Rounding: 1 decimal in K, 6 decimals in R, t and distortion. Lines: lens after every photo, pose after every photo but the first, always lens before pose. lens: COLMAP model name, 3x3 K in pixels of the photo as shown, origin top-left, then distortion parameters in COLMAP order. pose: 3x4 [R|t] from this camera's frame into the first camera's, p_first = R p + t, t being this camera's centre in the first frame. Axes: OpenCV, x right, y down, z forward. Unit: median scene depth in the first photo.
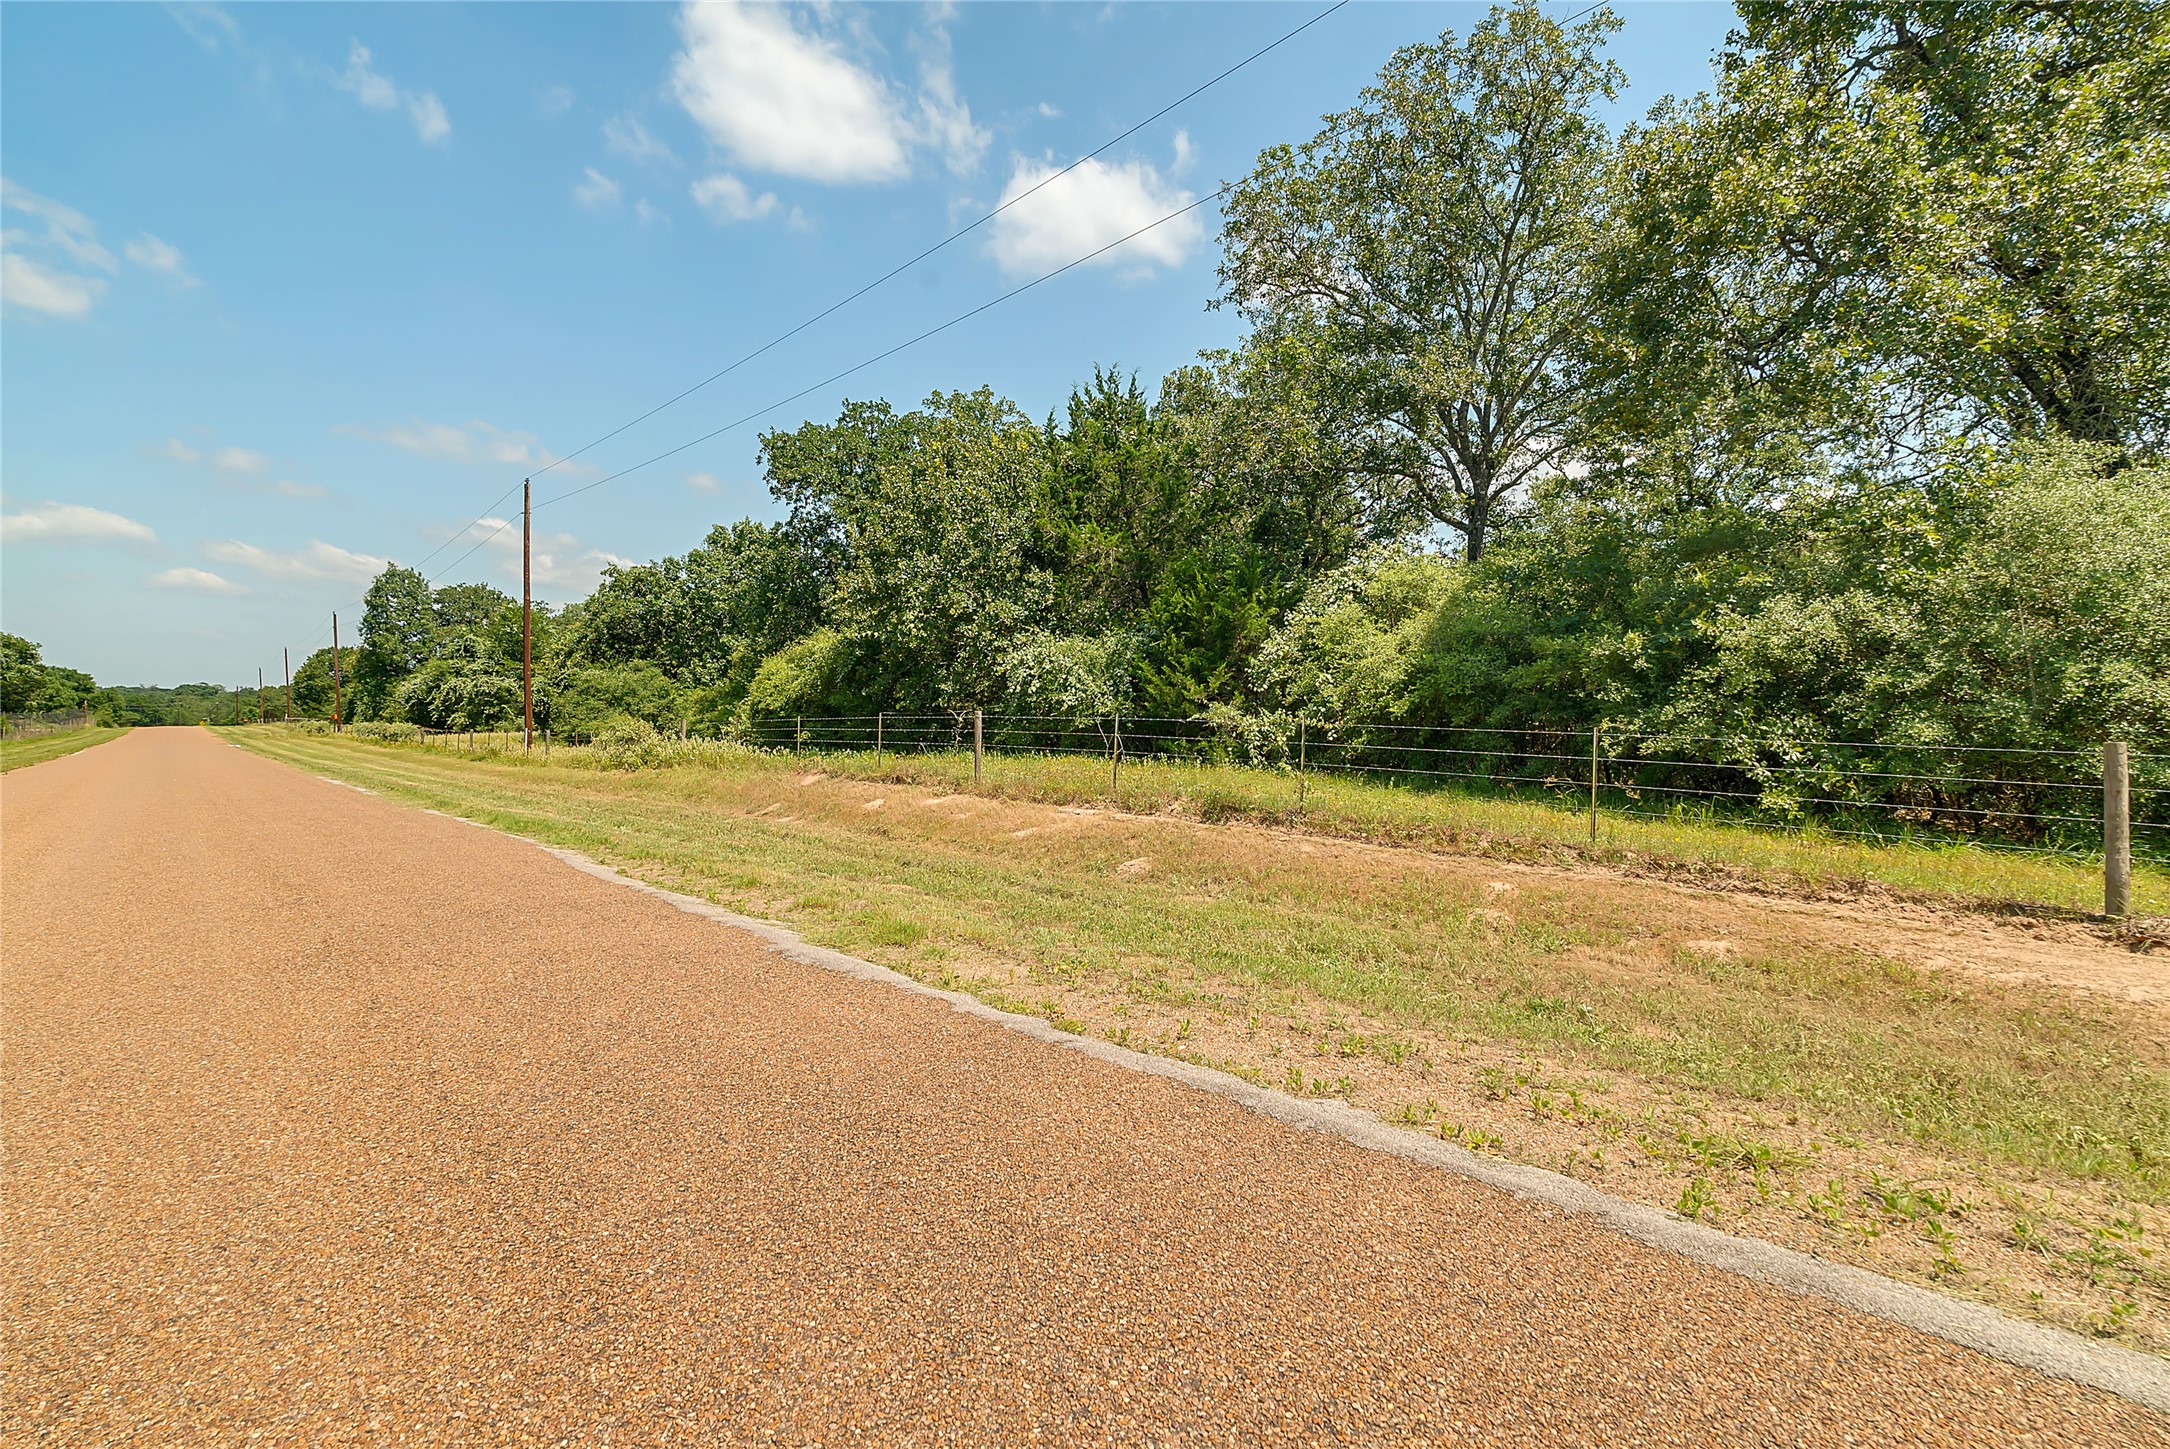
lens RADIAL K [[998.7, 0, 1095.5], [0, 998.7, 718.8], [0, 0, 1]] dist [-0.003364, -0.000206]
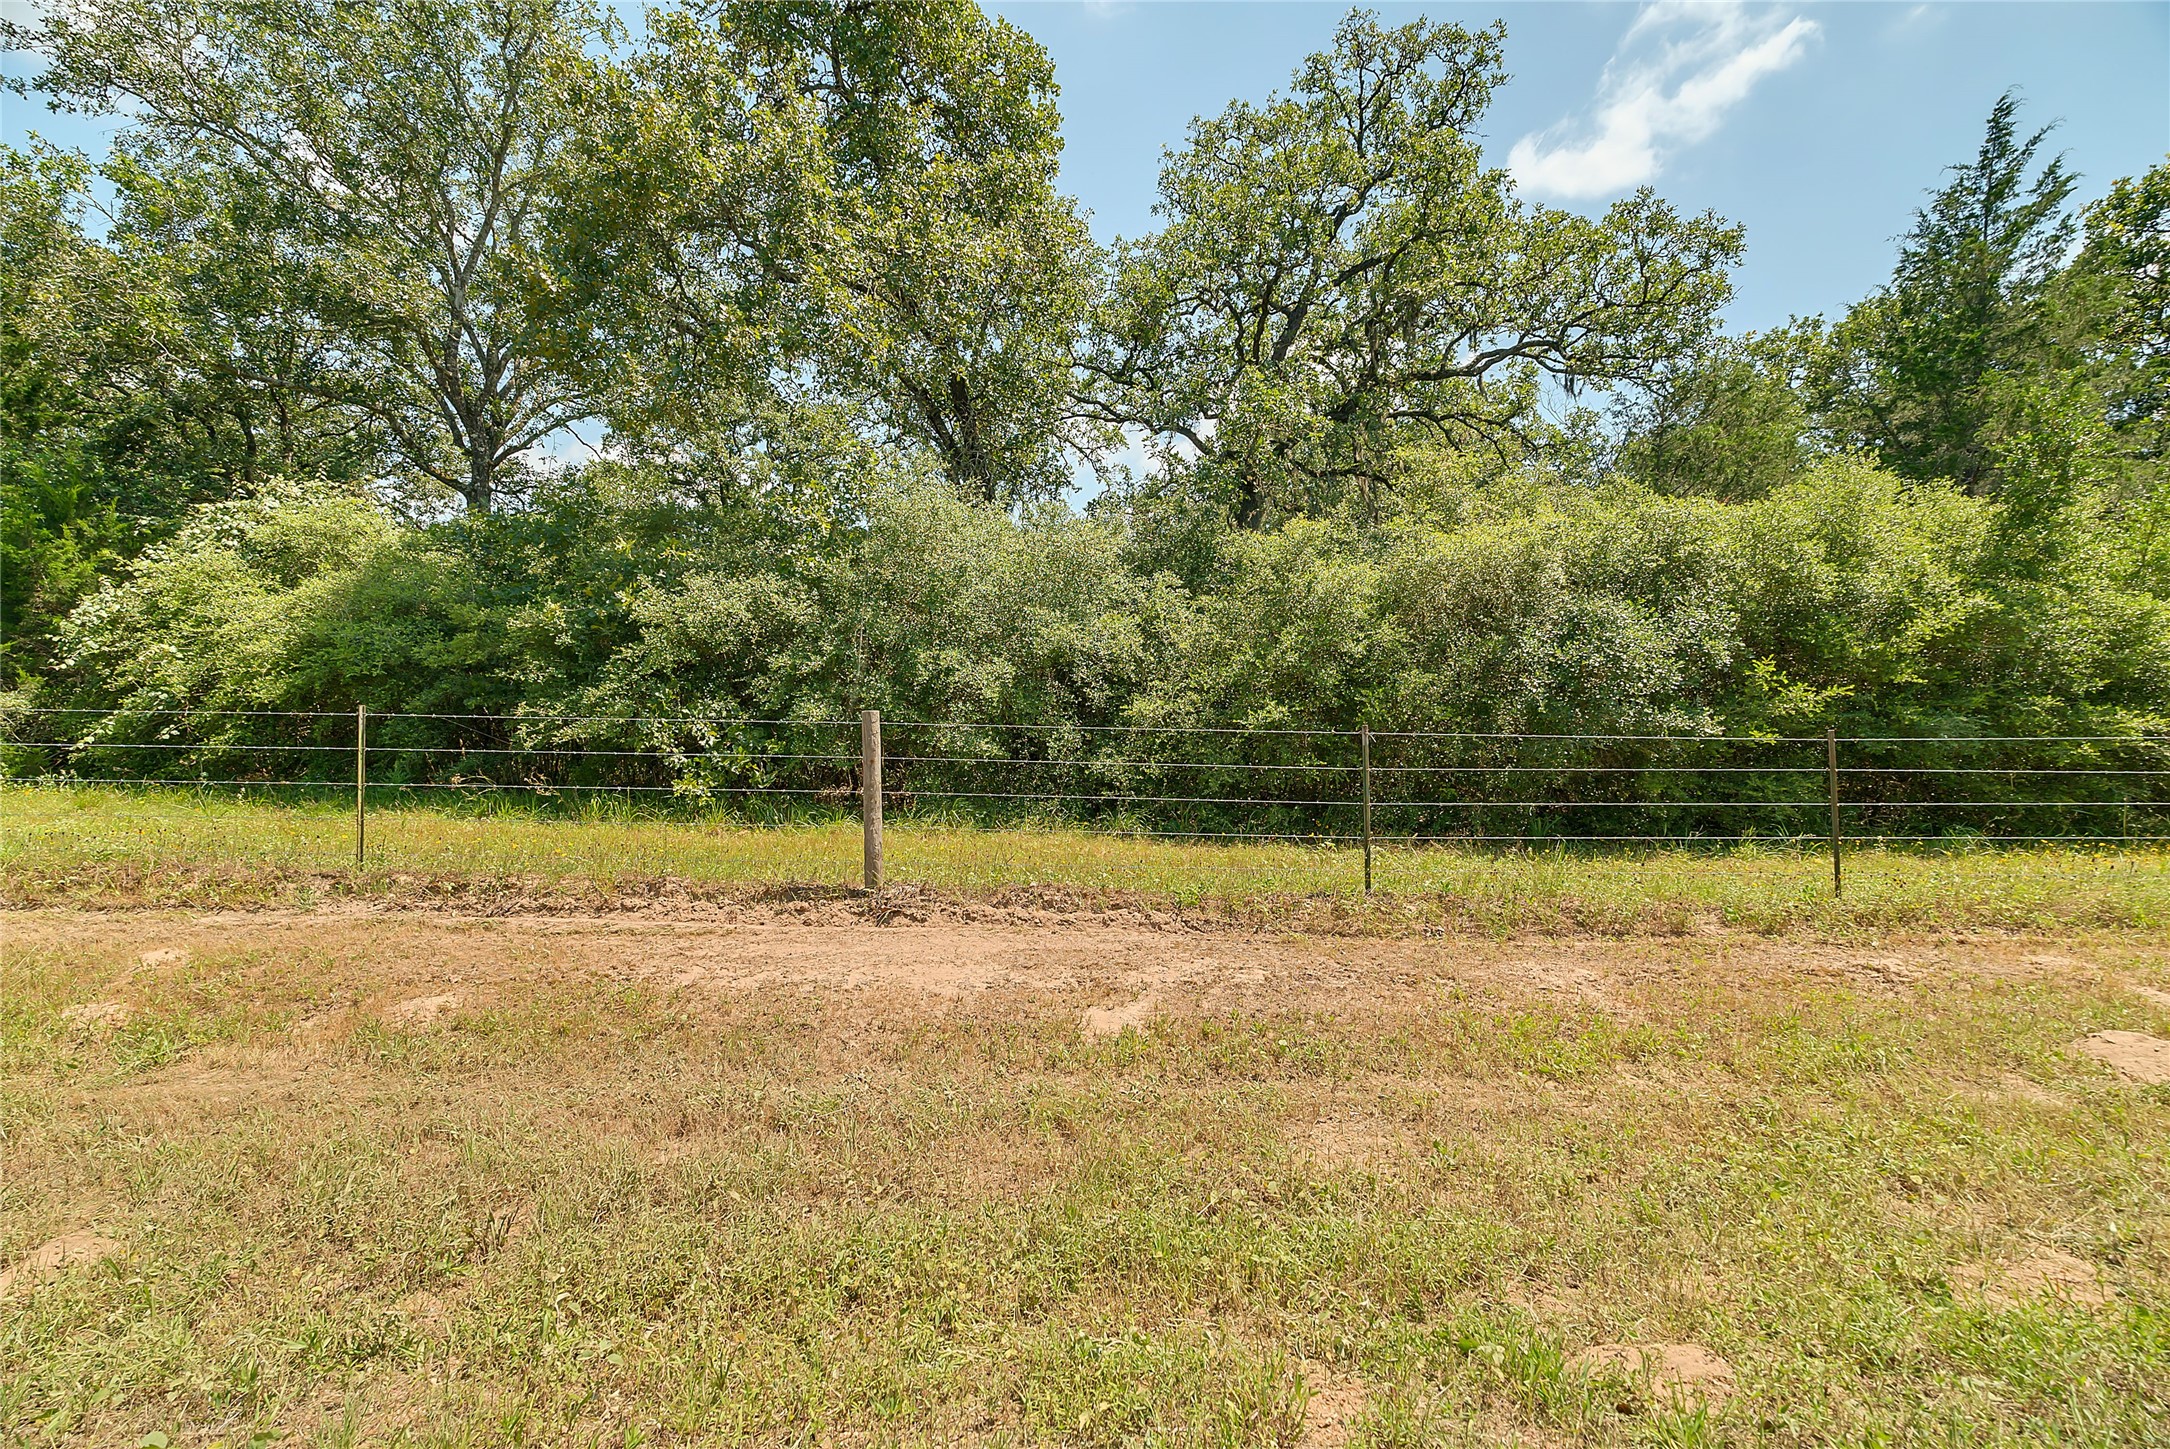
lens RADIAL K [[953.3, 0, 1095.7], [0, 953.3, 723.8], [0, 0, 1]] dist [-0.004690, -0.000216]
pose [[0.664920, -0.016956, 0.746722, 0.233863], [0.011226, 0.999856, 0.012707, 0.012779], [-0.746830, -0.000067, 0.665015, 0.103013]]
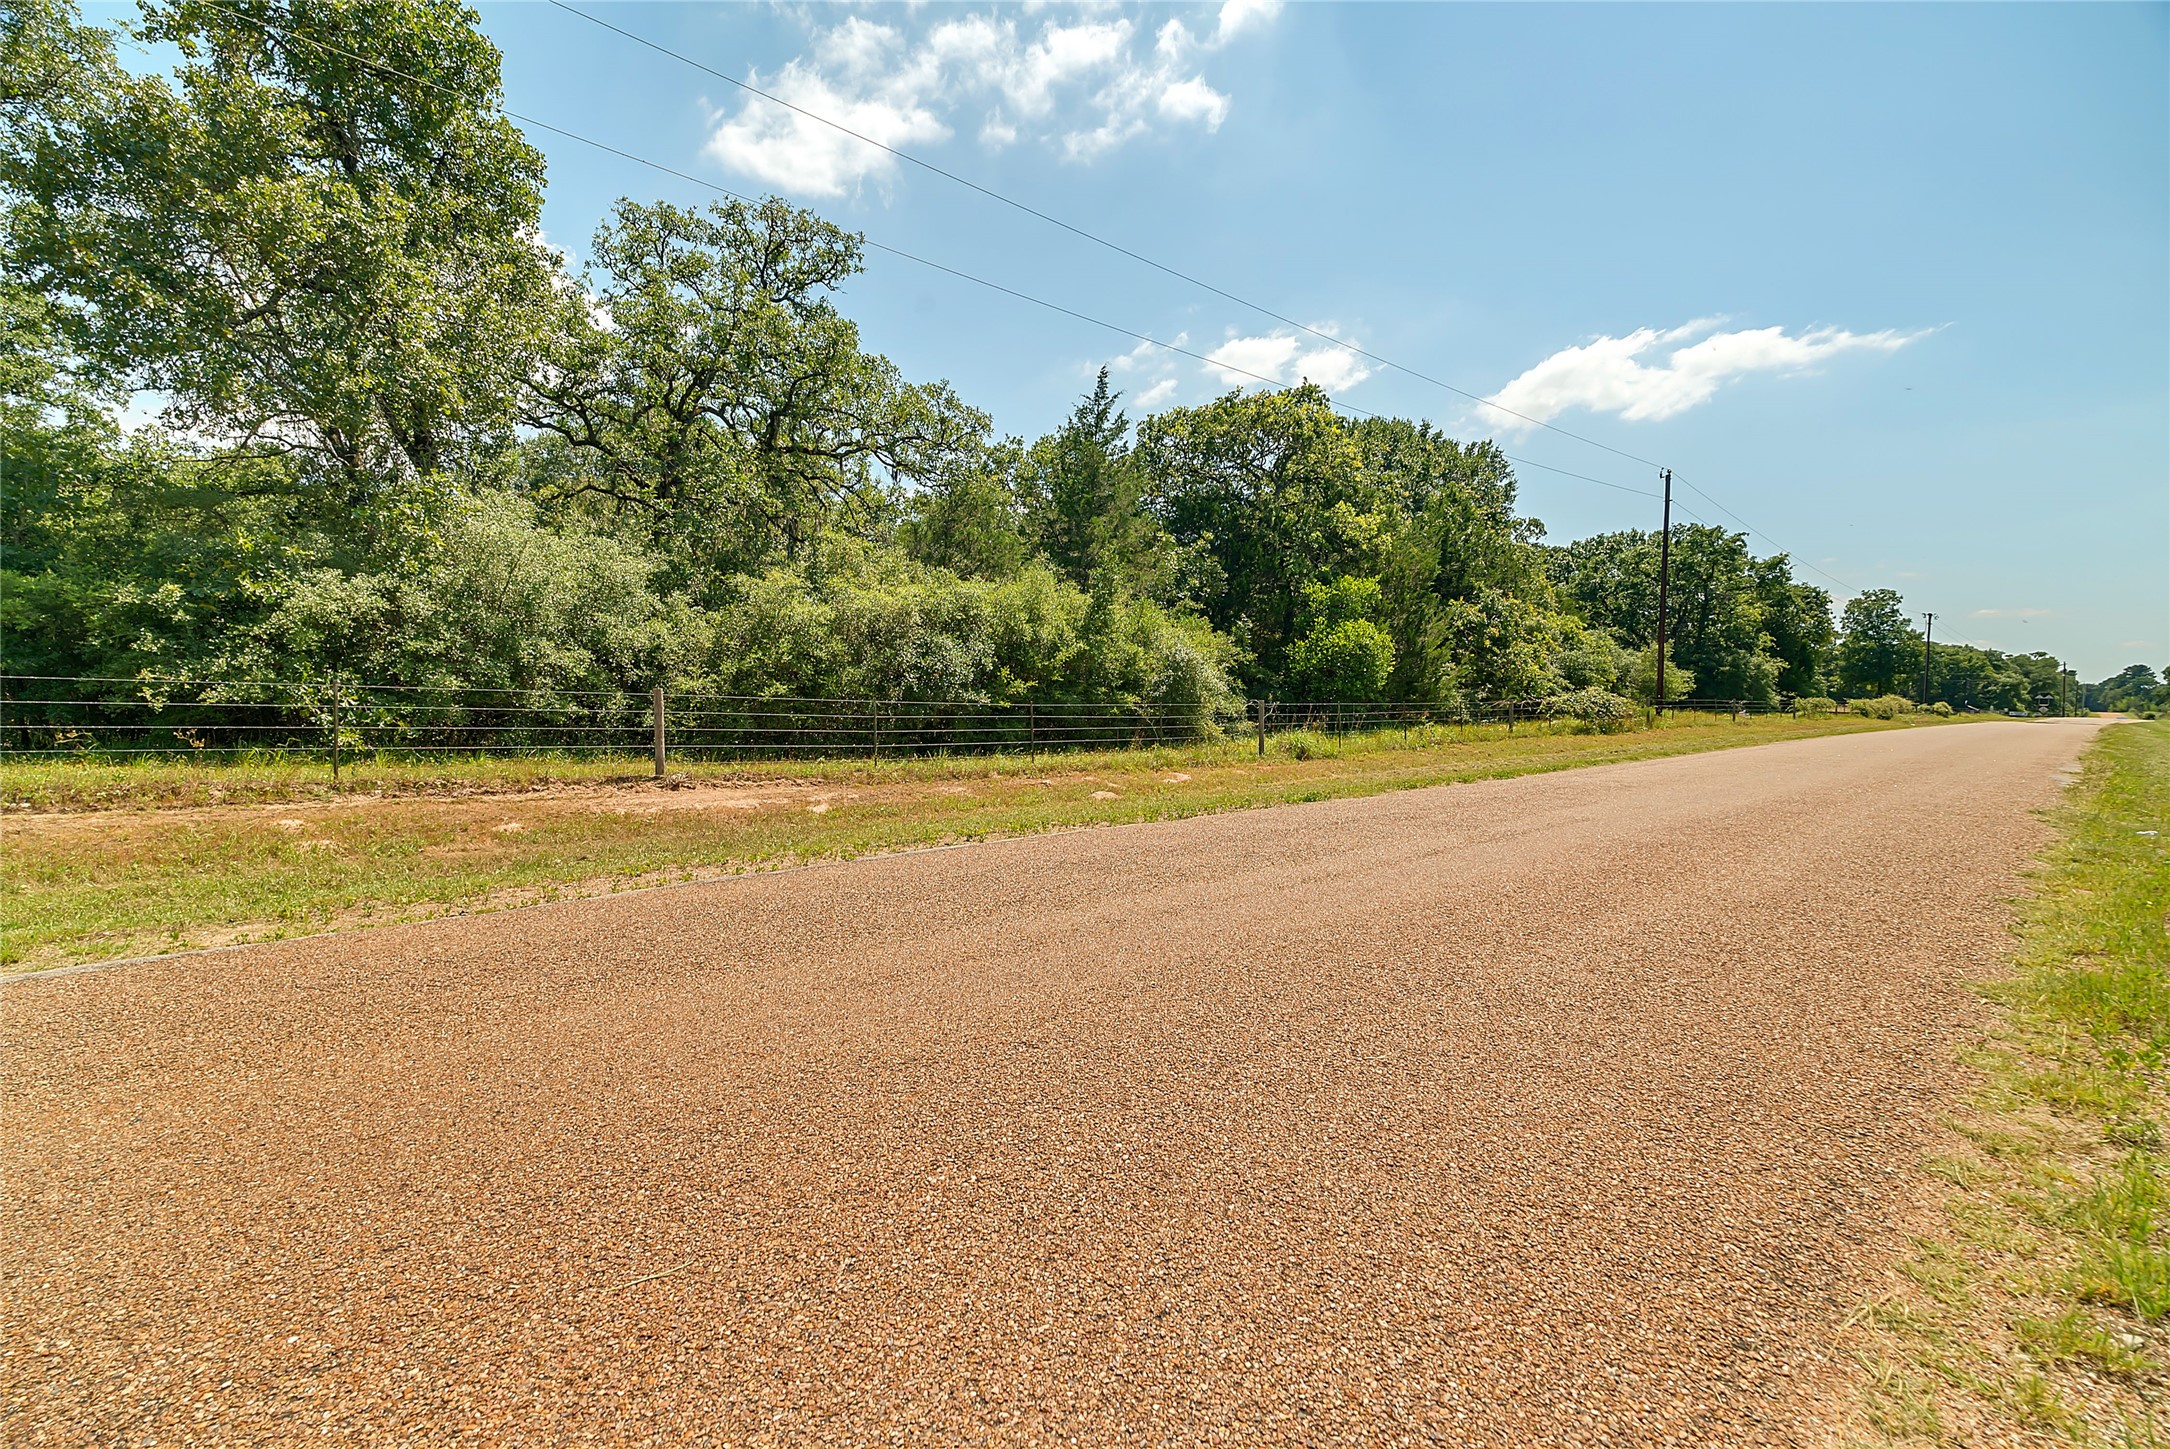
lens RADIAL K [[953.3, 0, 1095.7], [0, 953.3, 723.8], [0, 0, 1]] dist [-0.004690, -0.000216]
pose [[-0.009838, -0.046878, 0.998852, -0.438366], [-0.015642, 0.998785, 0.046721, -0.005049], [-0.999829, -0.015165, -0.010560, 0.072029]]
